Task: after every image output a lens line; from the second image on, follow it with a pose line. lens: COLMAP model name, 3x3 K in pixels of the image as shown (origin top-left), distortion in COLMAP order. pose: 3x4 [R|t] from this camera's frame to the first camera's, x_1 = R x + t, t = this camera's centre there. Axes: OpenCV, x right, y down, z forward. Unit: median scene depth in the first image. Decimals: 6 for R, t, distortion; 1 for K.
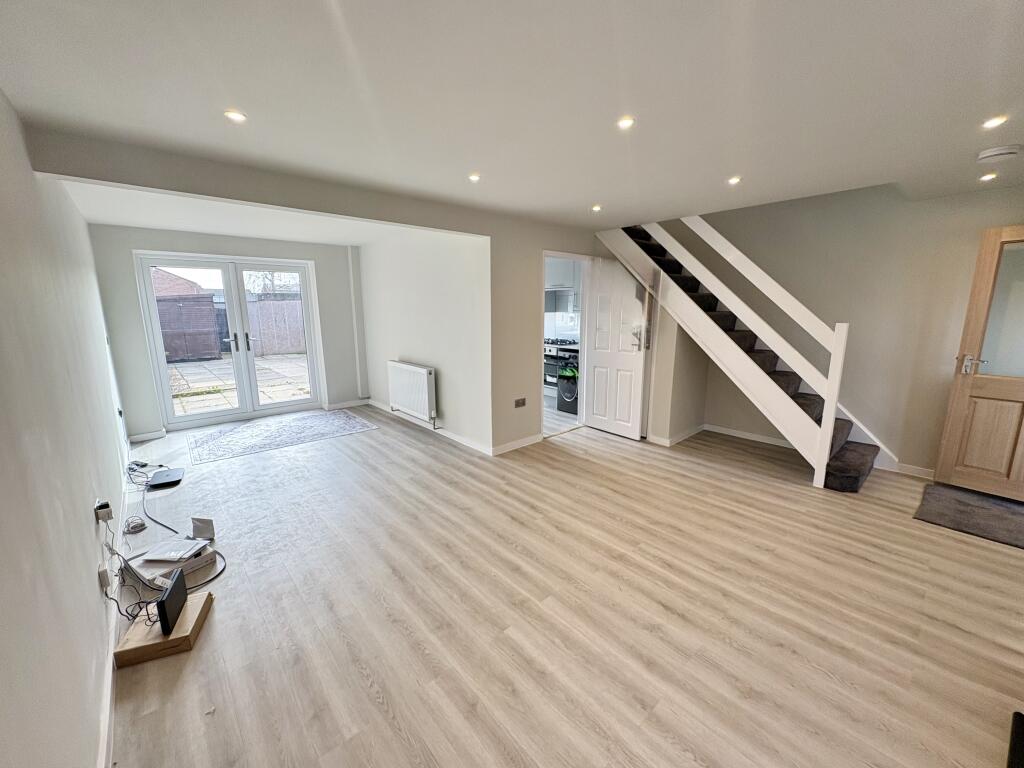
lens RADIAL K [[406.5, 0, 513.0], [0, 406.5, 384.4], [0, 0, 1]] dist [0.001239, 0.000023]
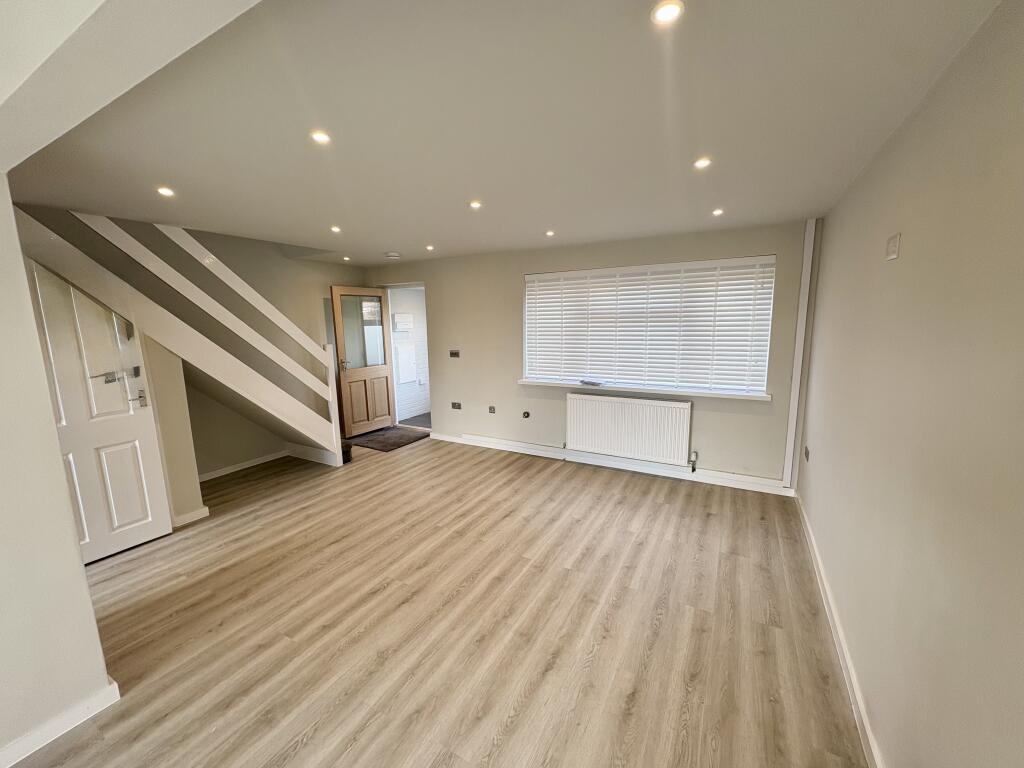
lens RADIAL K [[406.5, 0, 513.0], [0, 406.5, 384.4], [0, 0, 1]] dist [0.001239, 0.000023]
pose [[-0.329317, -0.137951, 0.934088, -0.703400], [0.200761, 0.956420, 0.212029, -0.188691], [-0.922629, 0.257353, -0.287270, 0.867655]]
